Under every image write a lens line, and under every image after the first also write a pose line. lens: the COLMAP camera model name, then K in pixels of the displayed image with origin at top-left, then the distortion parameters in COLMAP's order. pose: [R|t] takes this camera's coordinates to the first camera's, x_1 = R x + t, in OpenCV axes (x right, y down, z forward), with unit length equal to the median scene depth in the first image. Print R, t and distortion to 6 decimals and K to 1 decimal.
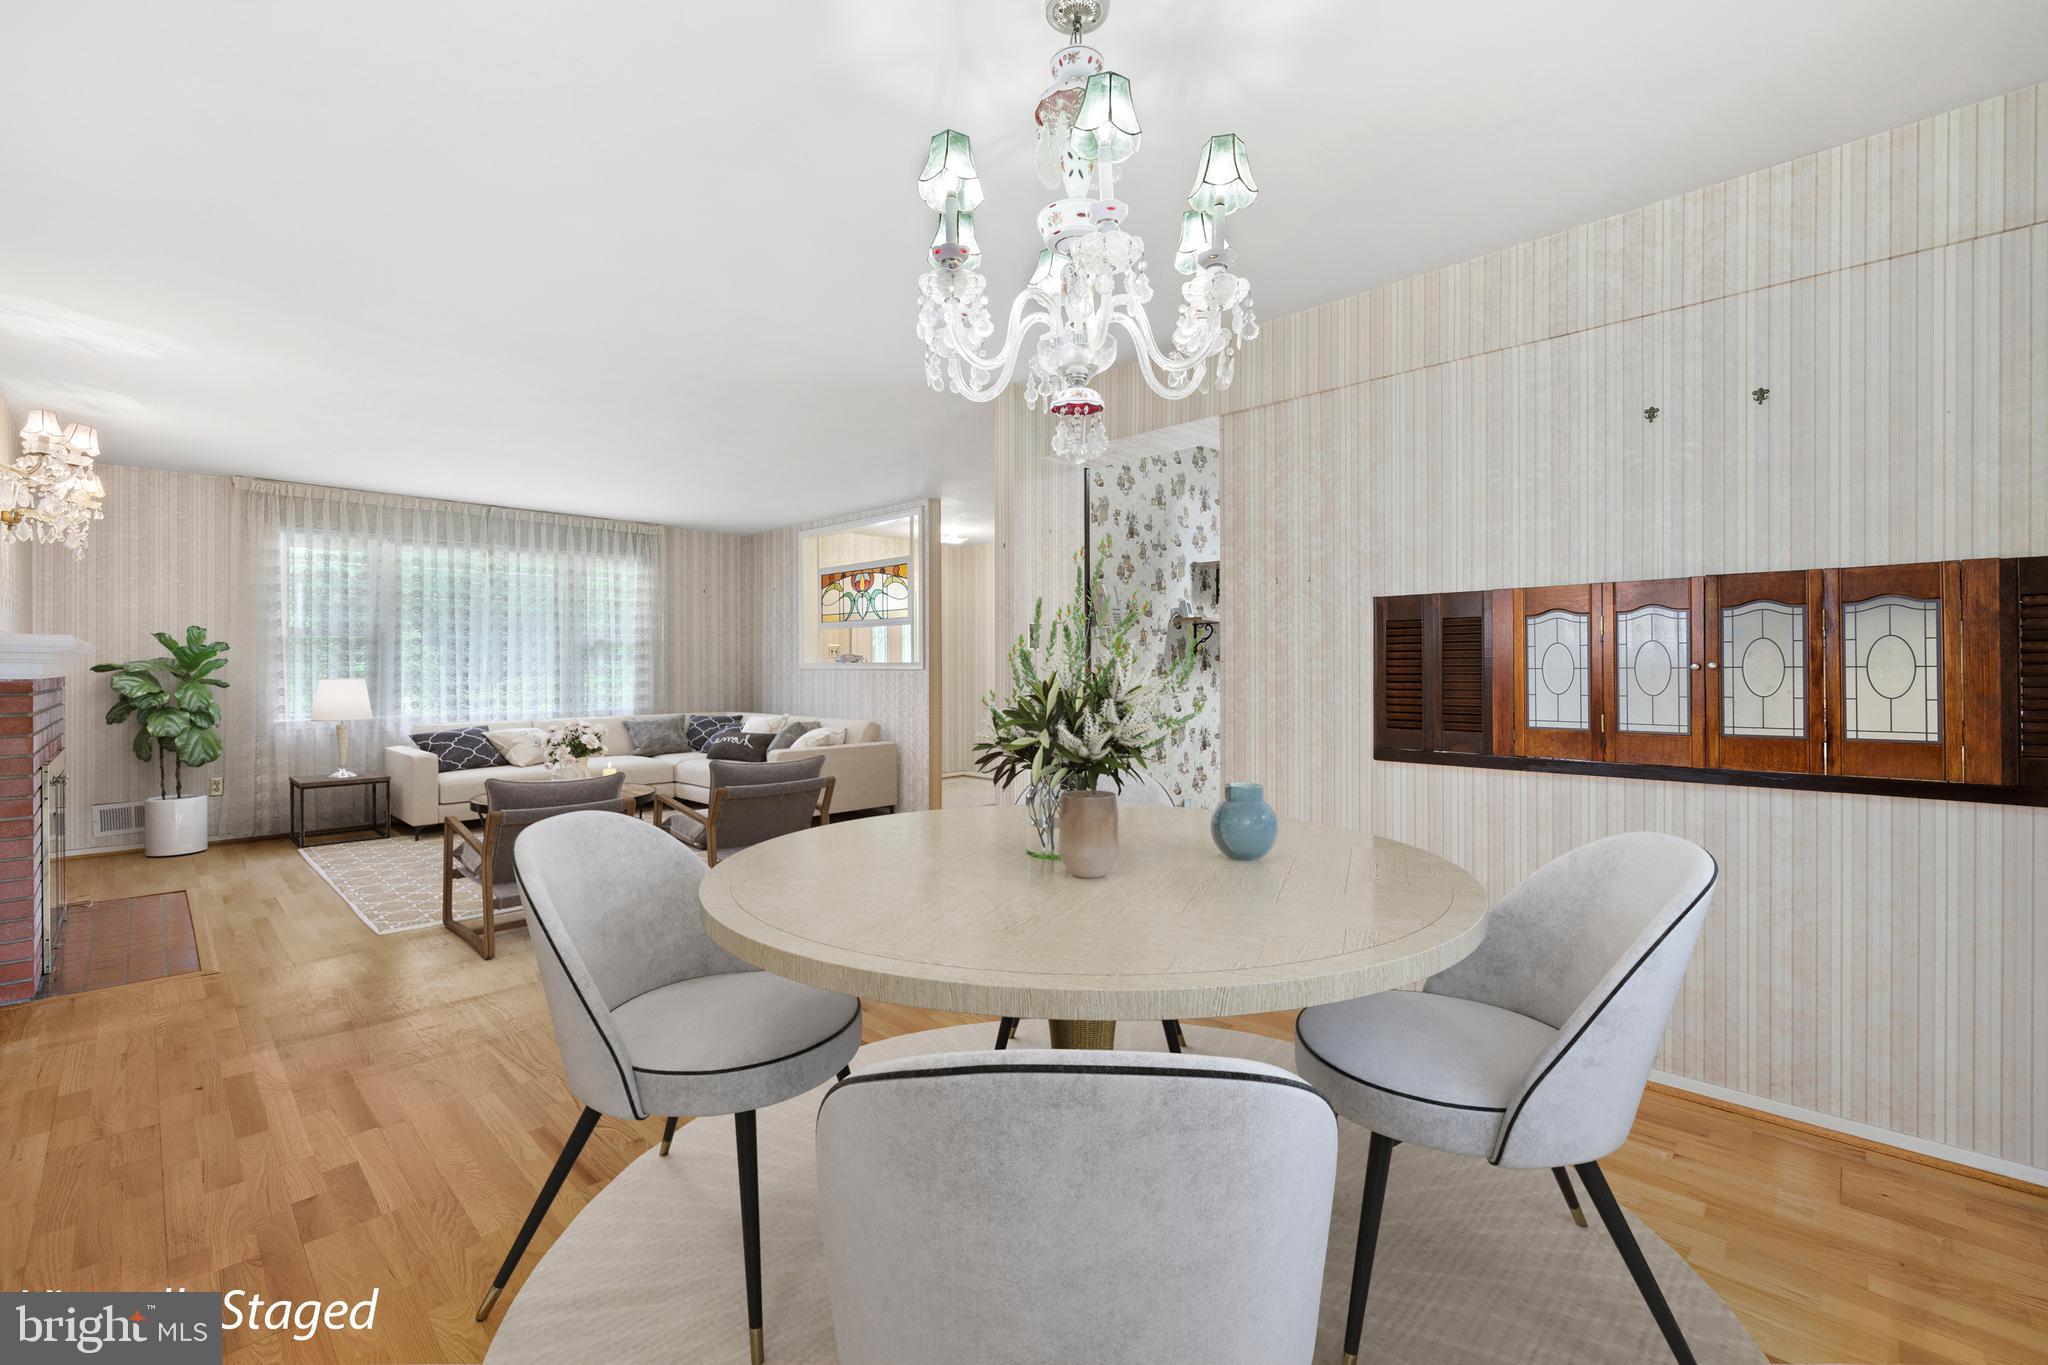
lens RADIAL K [[863.6, 0, 1013.6], [0, 863.6, 666.9], [0, 0, 1]] dist [0.000929, 0.000095]
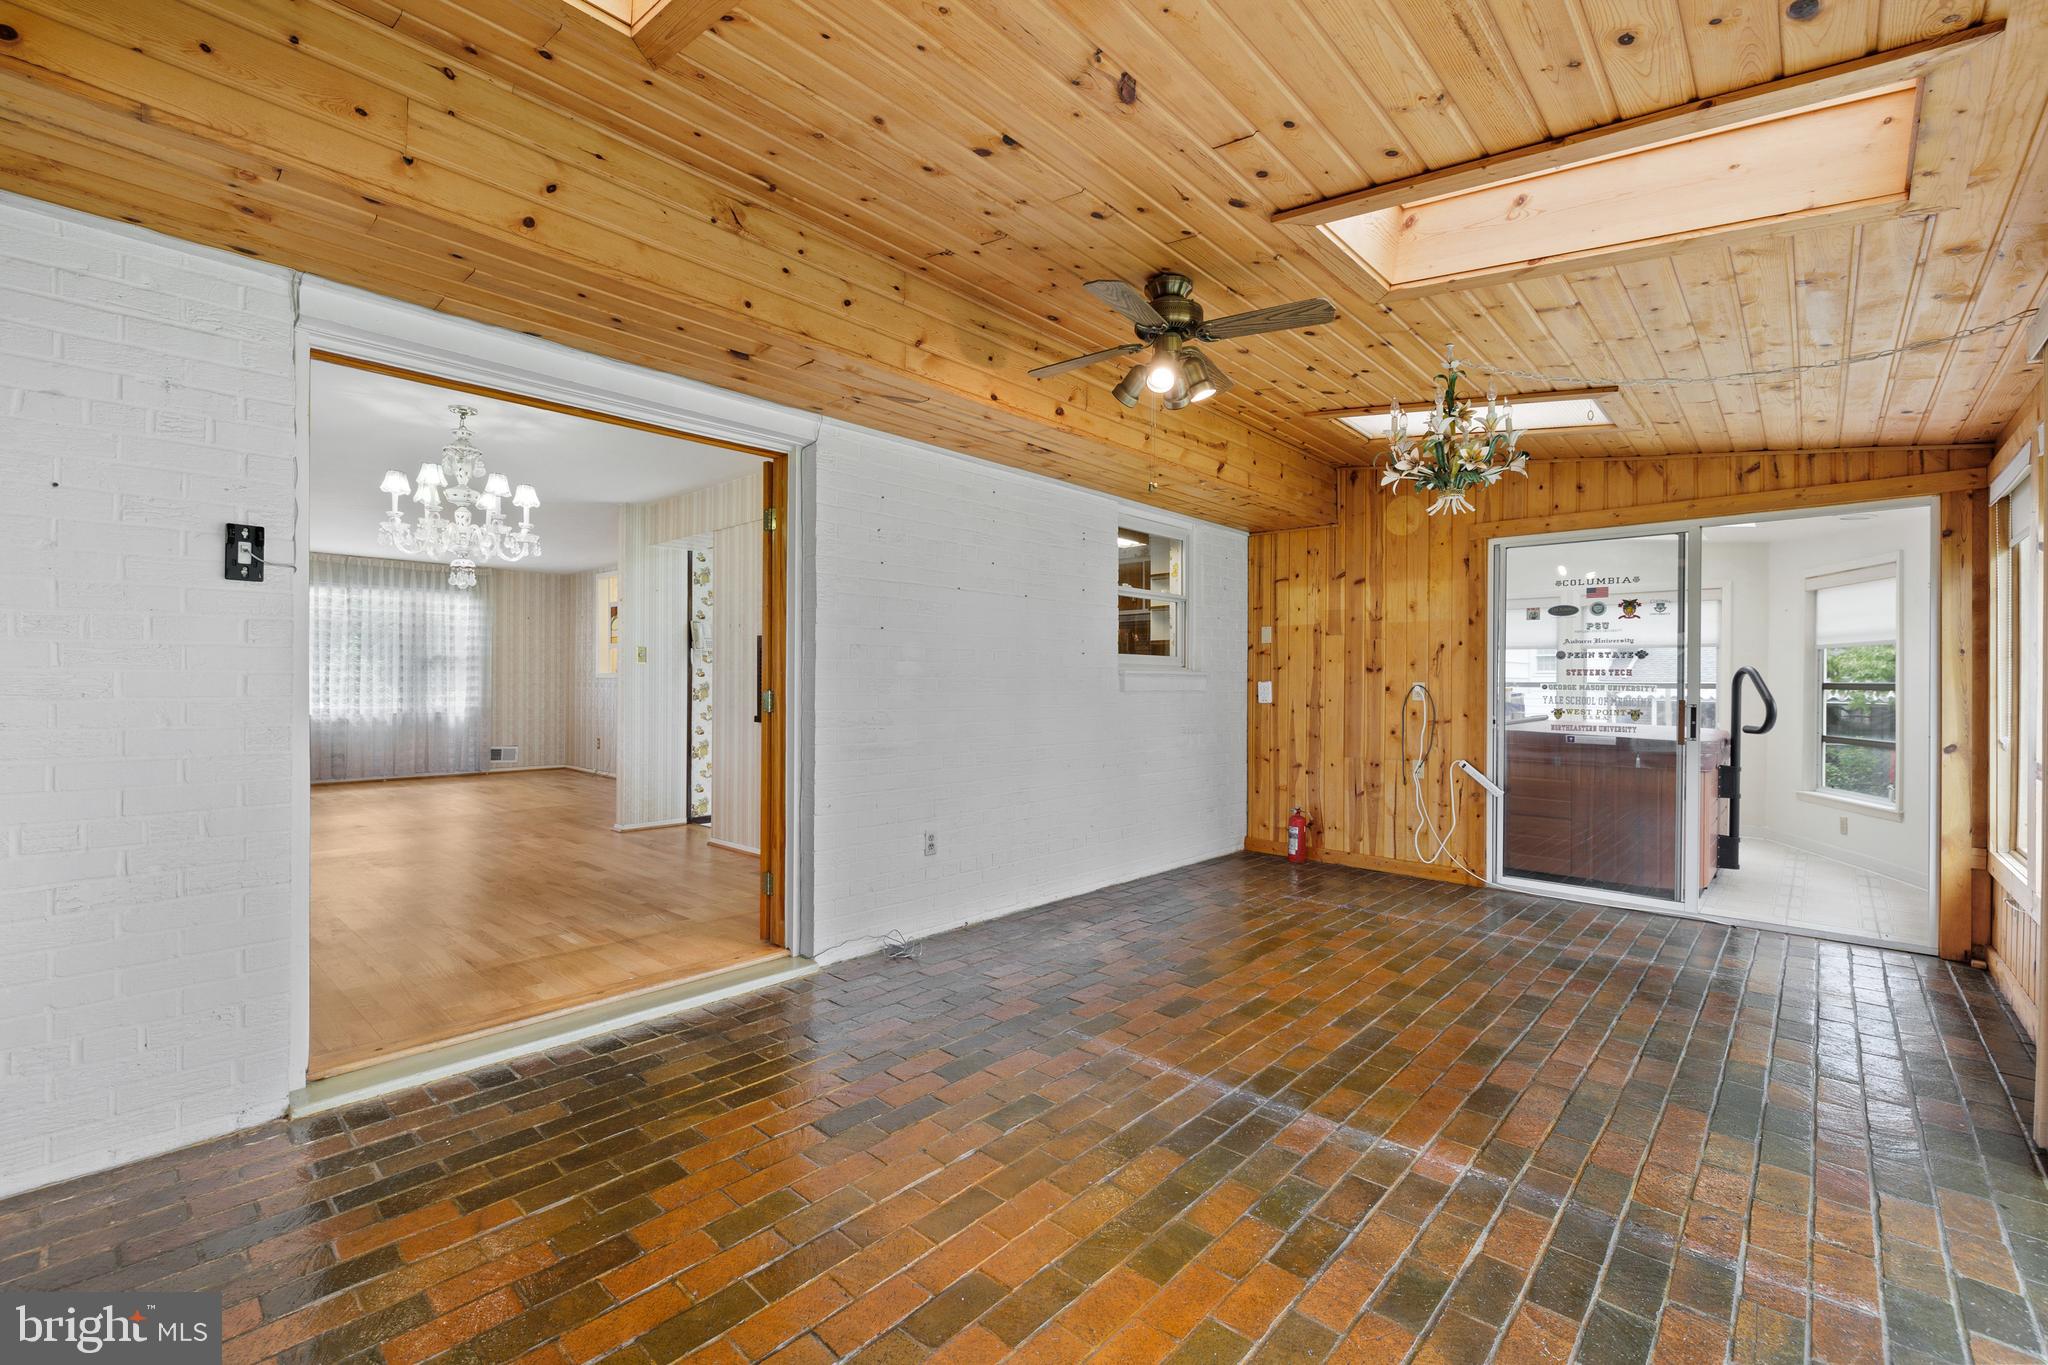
lens RADIAL K [[864.5, 0, 1006.6], [0, 864.5, 680.2], [0, 0, 1]] dist [0.001805, 0.000372]
pose [[0.999555, 0.005983, 0.029226, 0.388549], [-0.005826, 0.999968, -0.005438, 0.010675], [-0.029258, 0.005265, 0.999558, -0.386840]]
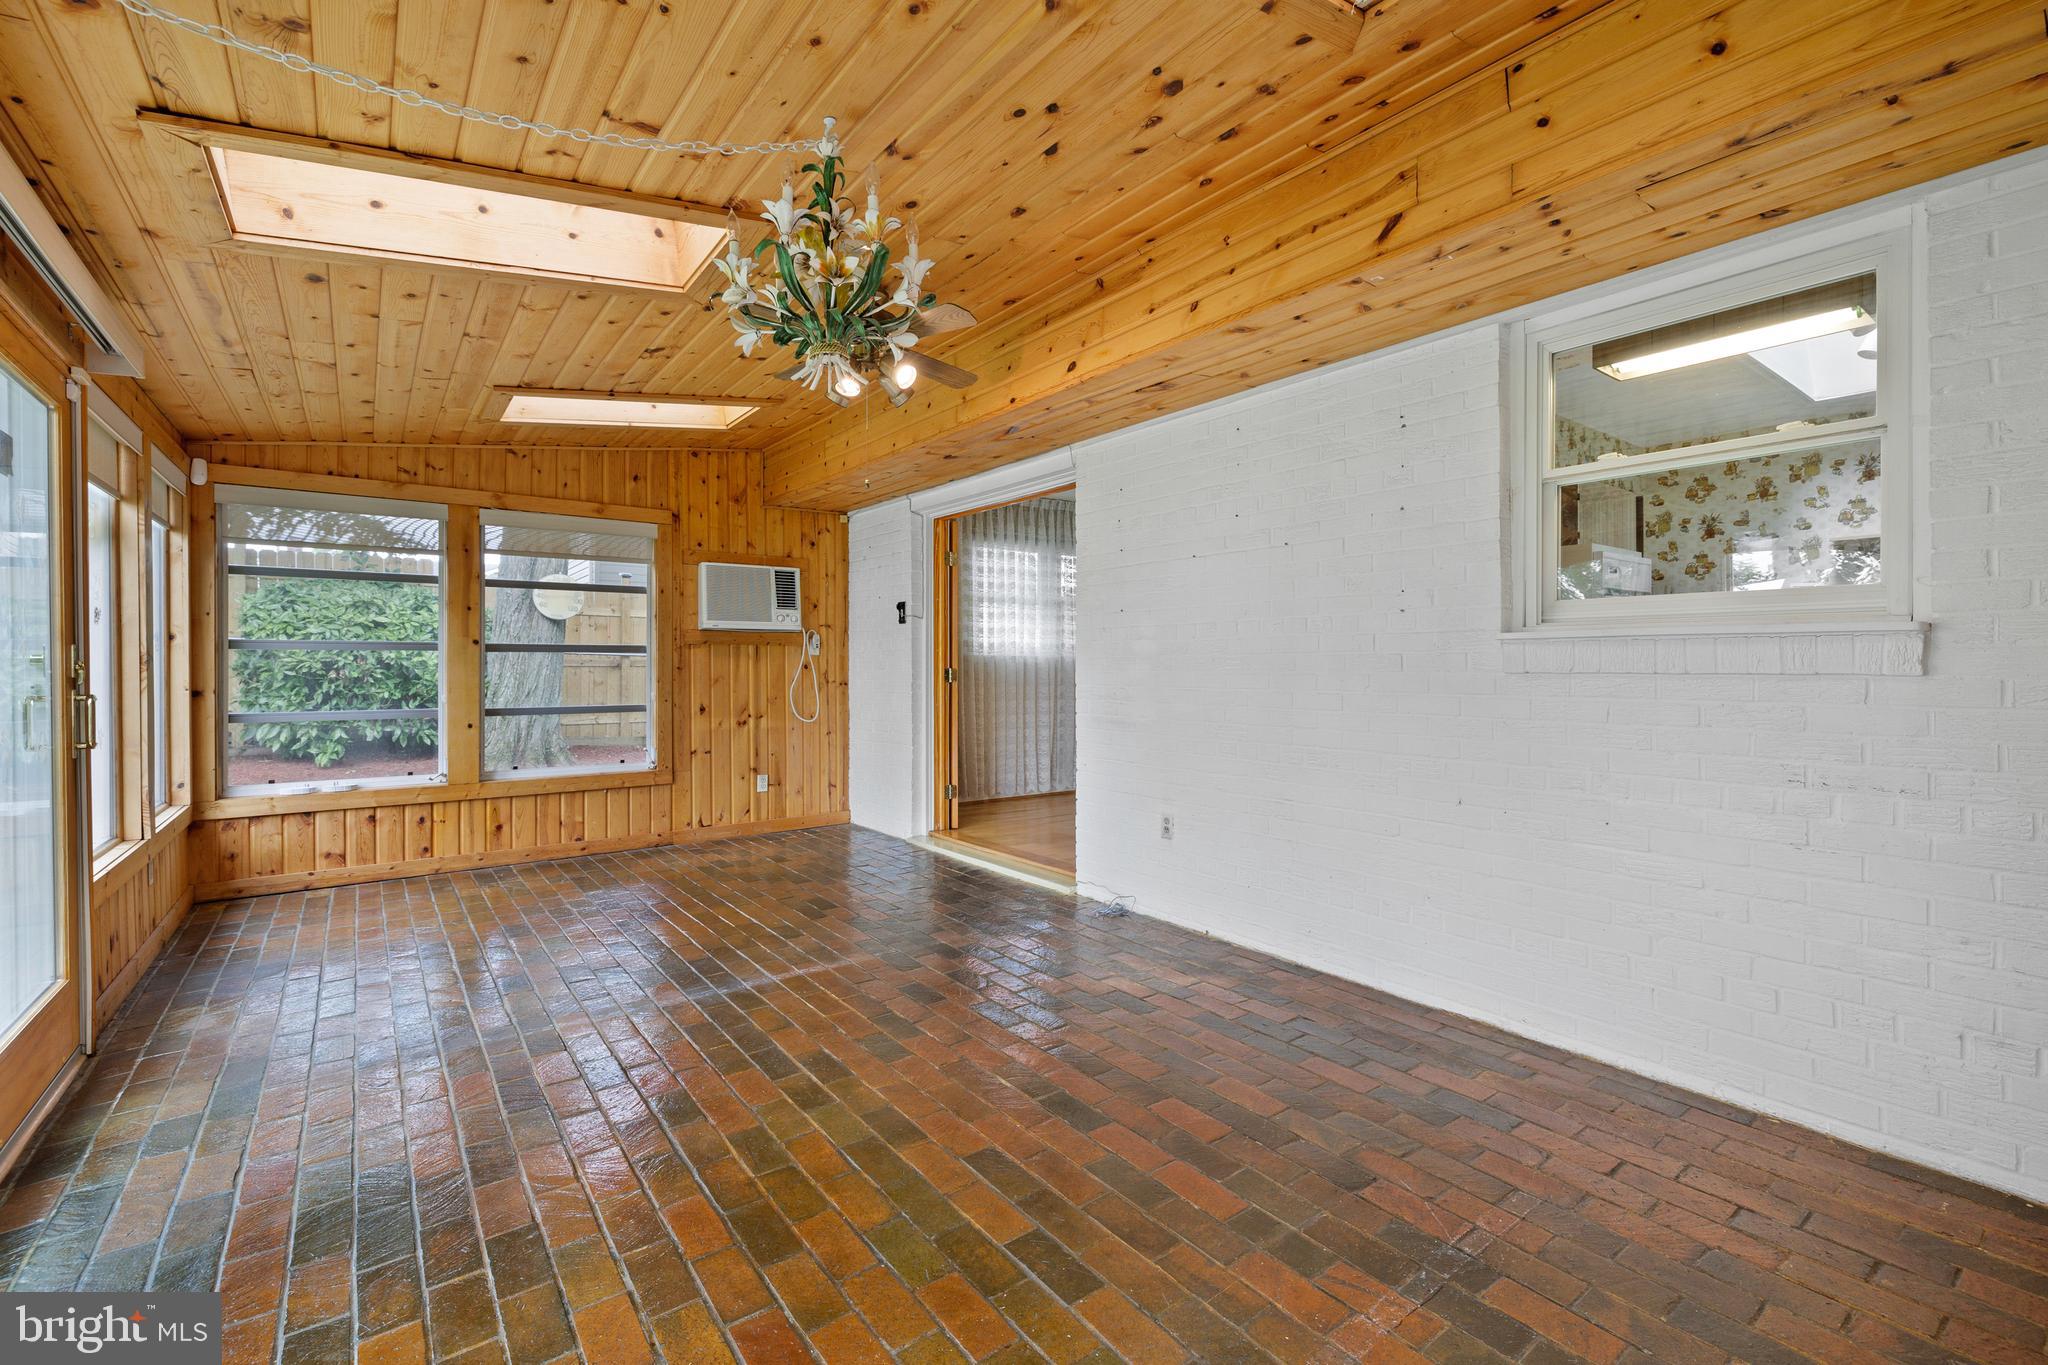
lens RADIAL K [[873.8, 0, 1024.8], [0, 873.8, 664.2], [0, 0, 1]] dist [-0.001389, -0.000313]
pose [[-0.134850, 0.000551, -0.990866, 0.918893], [0.000075, 1.000000, 0.000546, 0.011586], [0.990866, 0.000000, -0.134850, 0.169210]]
